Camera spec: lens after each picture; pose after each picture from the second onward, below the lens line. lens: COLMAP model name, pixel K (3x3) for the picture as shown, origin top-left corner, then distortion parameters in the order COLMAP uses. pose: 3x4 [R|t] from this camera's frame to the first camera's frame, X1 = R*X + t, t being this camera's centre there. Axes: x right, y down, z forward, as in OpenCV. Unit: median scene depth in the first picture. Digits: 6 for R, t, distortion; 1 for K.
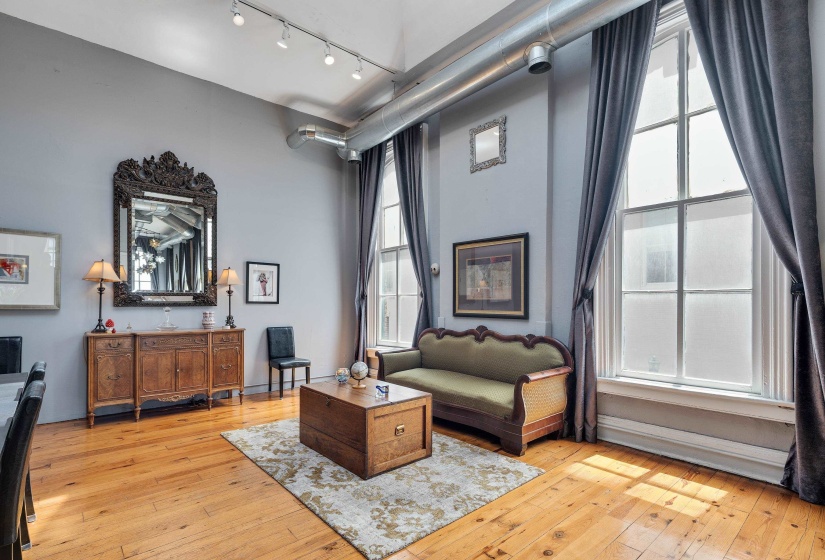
lens RADIAL K [[408.4, 0, 384.7], [0, 408.4, 295.2], [0, 0, 1]] dist [0.022862, -0.001340]
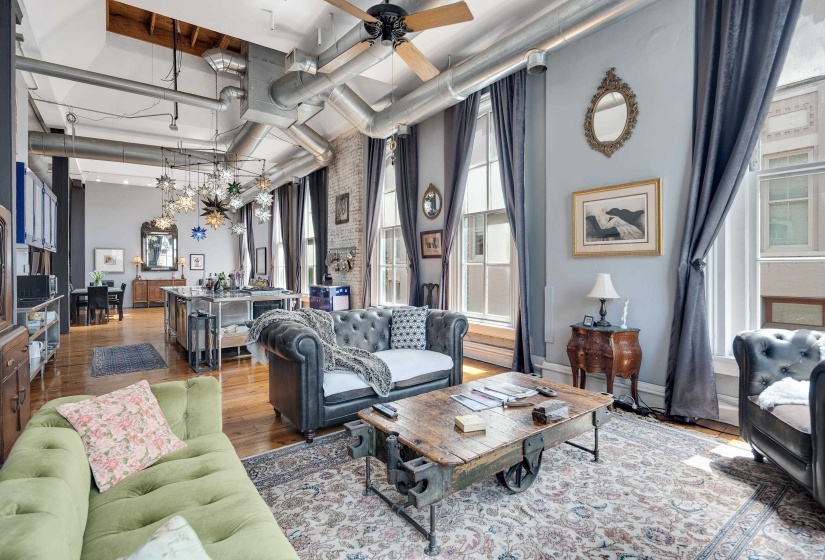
lens RADIAL K [[408.4, 0, 405.4], [0, 408.4, 272.0], [0, 0, 1]] dist [0.022862, -0.001340]
pose [[0.995870, 0.003294, -0.090730, 1.453313], [-0.001688, 0.999841, 0.017770, -0.020740], [0.090774, -0.017544, 0.995717, -1.727093]]
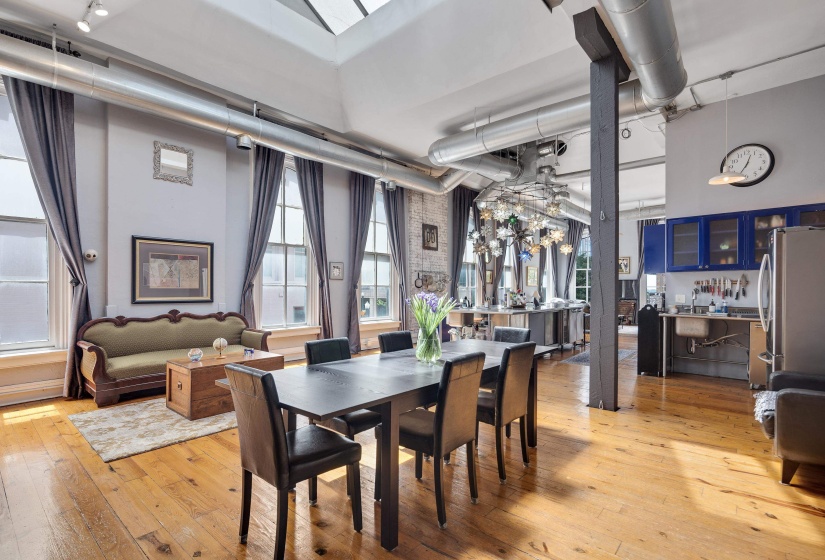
lens RADIAL K [[408.4, 0, 408.9], [0, 408.4, 292.9], [0, 0, 1]] dist [0.022862, -0.001340]
pose [[-0.133498, -0.009707, 0.991001, -1.103362], [-0.013627, 0.999875, 0.007958, 0.004303], [-0.990955, -0.012442, -0.133614, 0.474657]]
